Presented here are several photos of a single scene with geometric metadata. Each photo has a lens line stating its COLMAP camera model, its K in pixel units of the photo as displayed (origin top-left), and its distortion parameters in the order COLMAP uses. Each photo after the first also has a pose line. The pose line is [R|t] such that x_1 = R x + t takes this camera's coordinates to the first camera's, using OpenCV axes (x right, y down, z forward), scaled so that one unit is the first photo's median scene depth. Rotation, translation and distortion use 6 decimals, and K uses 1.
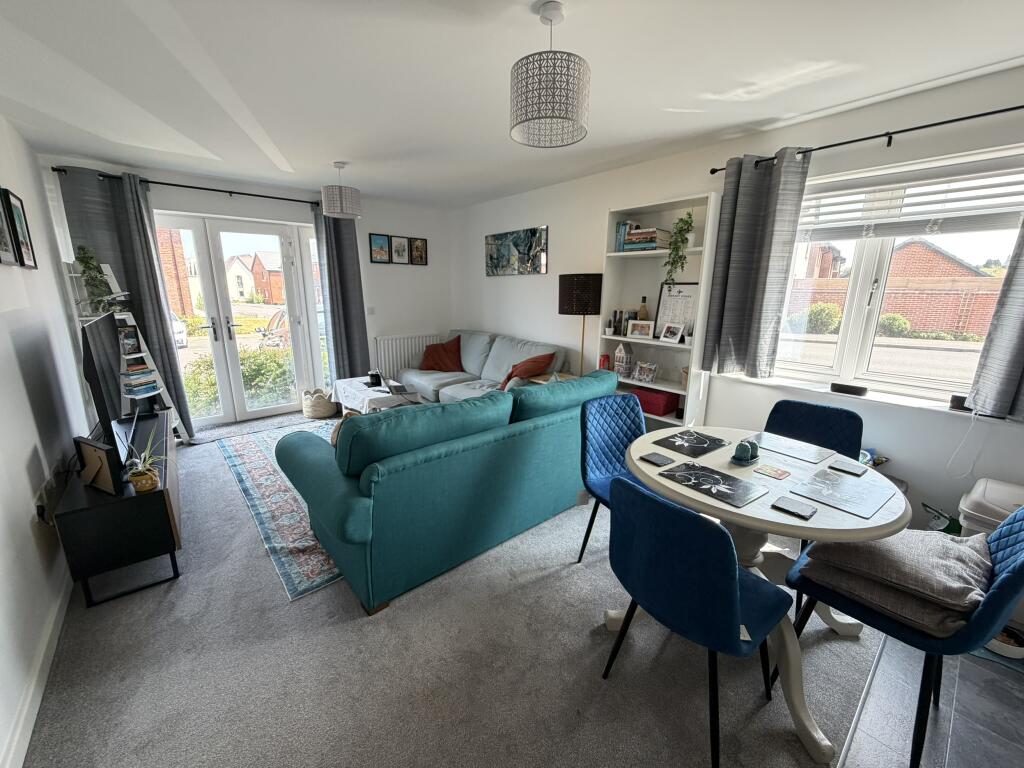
lens RADIAL K [[407.5, 0, 512.0], [0, 407.5, 384.0], [0, 0, 1]] dist [-0.001704, 0.000061]
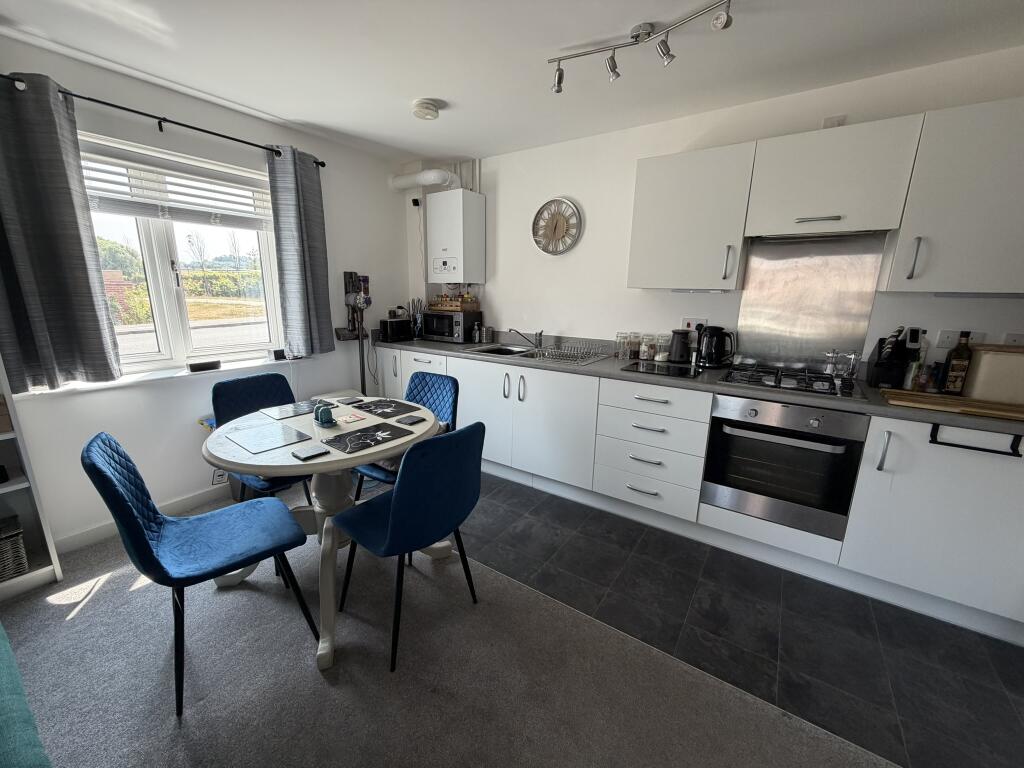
lens RADIAL K [[407.5, 0, 512.0], [0, 407.5, 384.0], [0, 0, 1]] dist [-0.001704, 0.000061]
pose [[-0.267334, -0.229656, 0.935837, -0.243202], [0.207265, 0.934747, 0.288597, -0.053336], [-0.941049, 0.271118, -0.202290, 0.305666]]
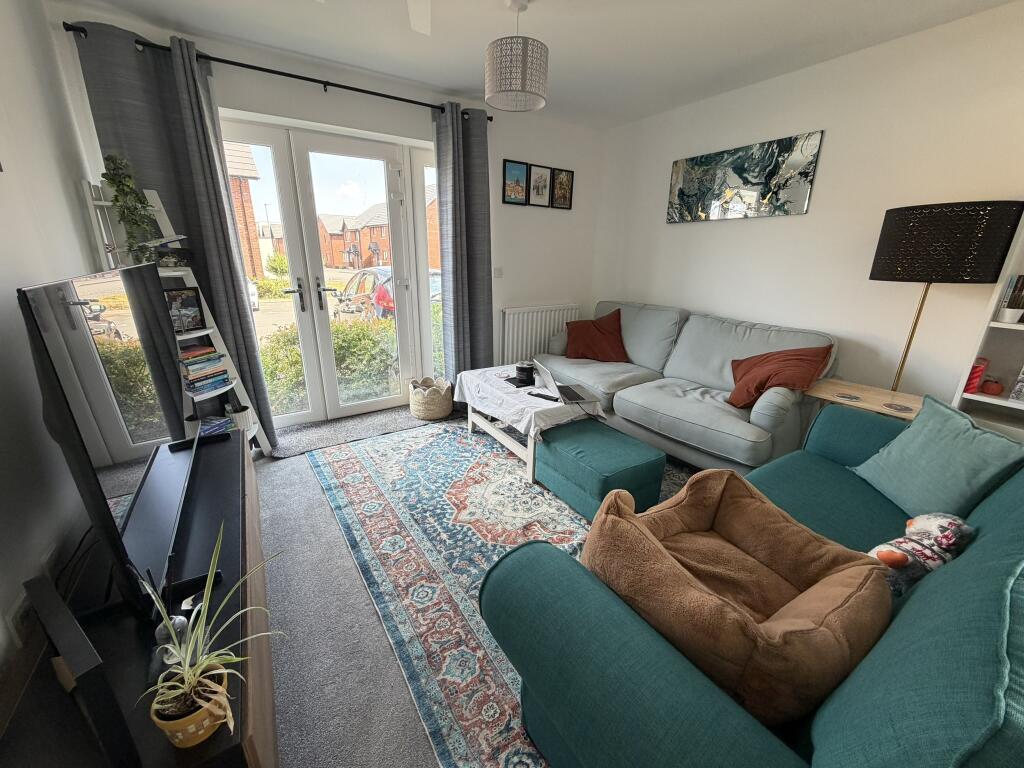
lens RADIAL K [[407.5, 0, 512.0], [0, 407.5, 384.0], [0, 0, 1]] dist [-0.001704, 0.000061]
pose [[0.992489, 0.045158, -0.113694, -0.298585], [-0.036219, 0.996177, 0.079497, -0.052619], [0.116849, -0.074782, 0.990330, 0.350627]]
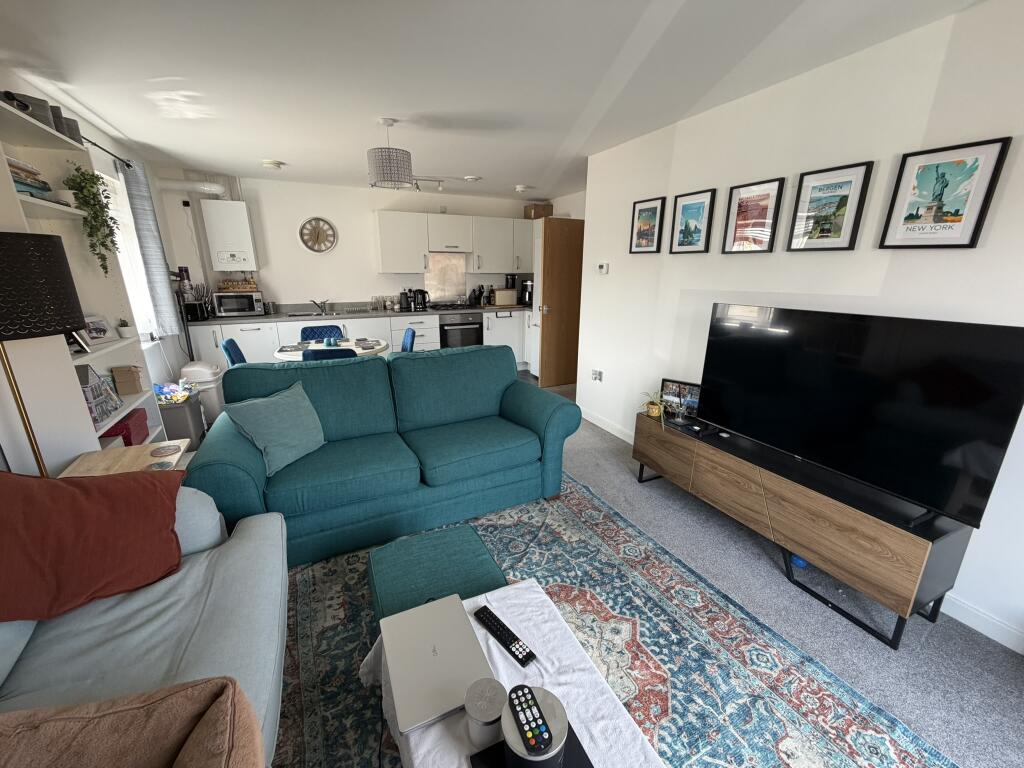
lens RADIAL K [[407.5, 0, 512.0], [0, 407.5, 384.0], [0, 0, 1]] dist [-0.001704, 0.000061]
pose [[-0.970236, -0.075929, 0.229948, -0.382152], [0.046453, 0.873579, 0.484460, -0.279960], [-0.237662, 0.480722, -0.844051, 1.162546]]
